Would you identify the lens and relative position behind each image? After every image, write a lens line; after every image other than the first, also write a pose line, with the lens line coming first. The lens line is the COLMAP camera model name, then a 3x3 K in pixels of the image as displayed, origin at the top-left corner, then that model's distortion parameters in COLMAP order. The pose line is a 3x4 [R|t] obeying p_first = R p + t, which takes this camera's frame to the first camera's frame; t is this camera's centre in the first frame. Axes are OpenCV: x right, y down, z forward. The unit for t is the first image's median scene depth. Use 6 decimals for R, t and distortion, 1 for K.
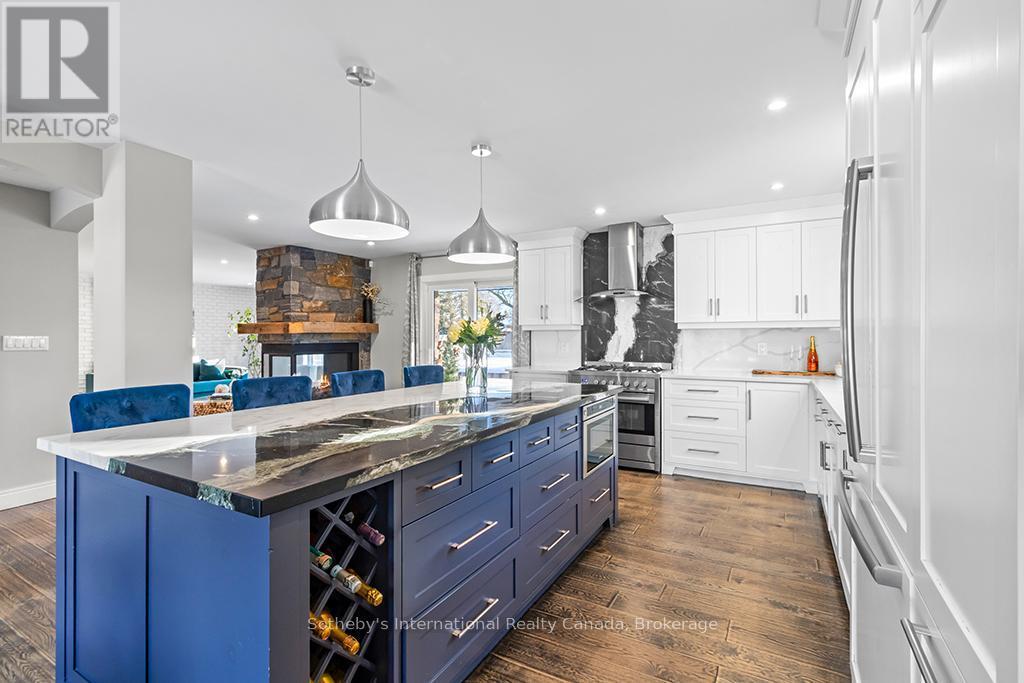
lens RADIAL K [[475.6, 0, 510.4], [0, 475.6, 336.0], [0, 0, 1]] dist [0.002195, 0.000196]
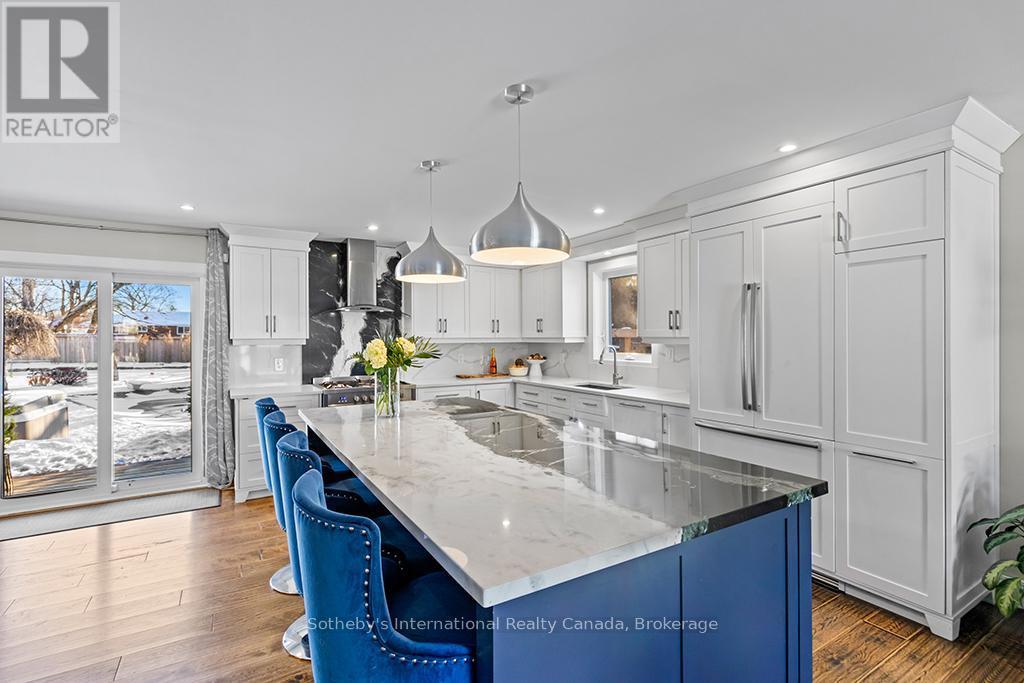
lens RADIAL K [[475.6, 0, 510.6], [0, 475.6, 339.6], [0, 0, 1]] dist [0.002195, 0.000196]
pose [[0.490547, -0.004318, 0.871404, -0.482687], [0.003093, 0.999990, 0.003214, -0.025394], [-0.871409, 0.001119, 0.490555, 0.224486]]
